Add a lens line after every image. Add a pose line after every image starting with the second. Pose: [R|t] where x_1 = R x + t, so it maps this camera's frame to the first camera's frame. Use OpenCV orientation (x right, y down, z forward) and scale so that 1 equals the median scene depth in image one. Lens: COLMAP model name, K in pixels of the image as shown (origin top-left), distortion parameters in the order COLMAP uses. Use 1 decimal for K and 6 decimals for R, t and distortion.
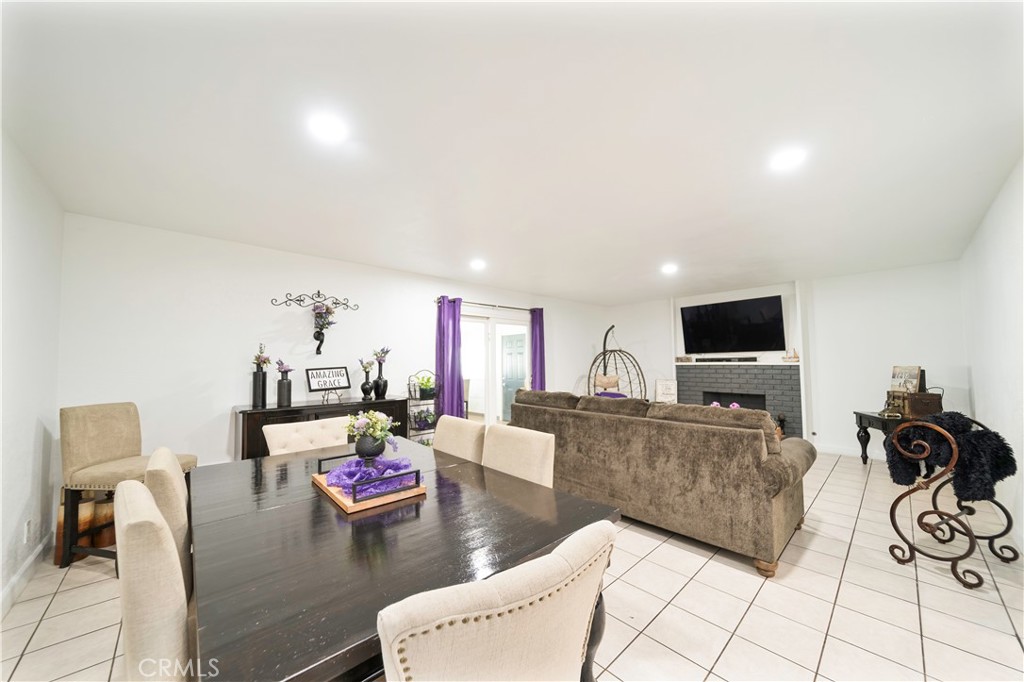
lens RADIAL K [[356.4, 0, 513.4], [0, 356.4, 343.5], [0, 0, 1]] dist [-0.004735, -0.000292]
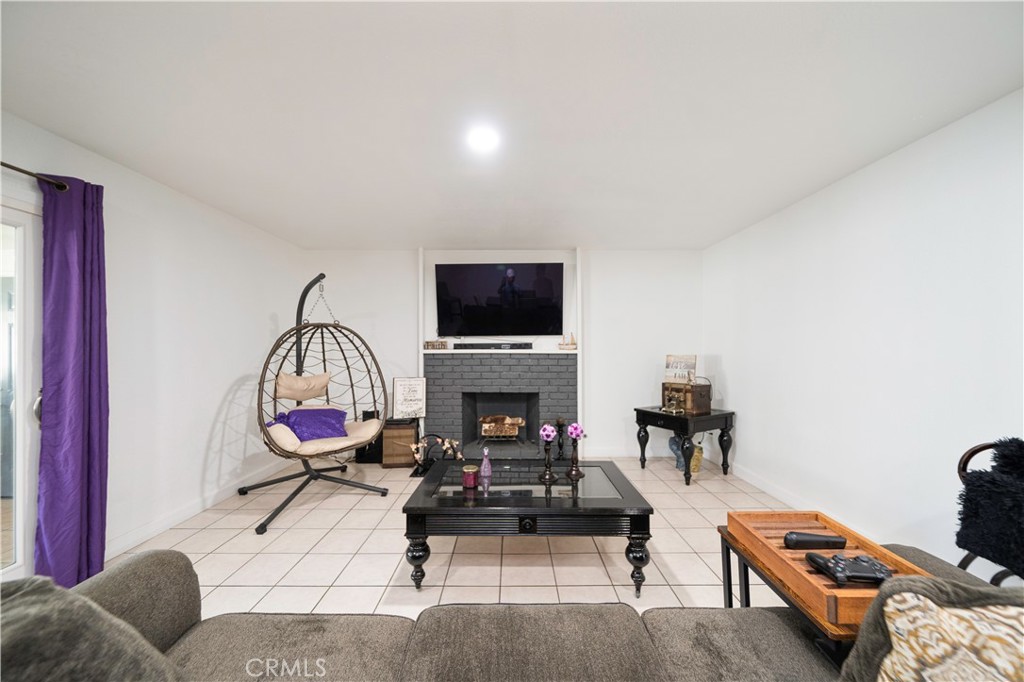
lens RADIAL K [[356.4, 0, 518.7], [0, 356.4, 344.8], [0, 0, 1]] dist [-0.004735, -0.000292]
pose [[0.676976, 0.012724, 0.735895, 0.102099], [-0.043173, 0.998815, 0.022447, 0.023798], [-0.734737, -0.046967, 0.676724, 0.459445]]
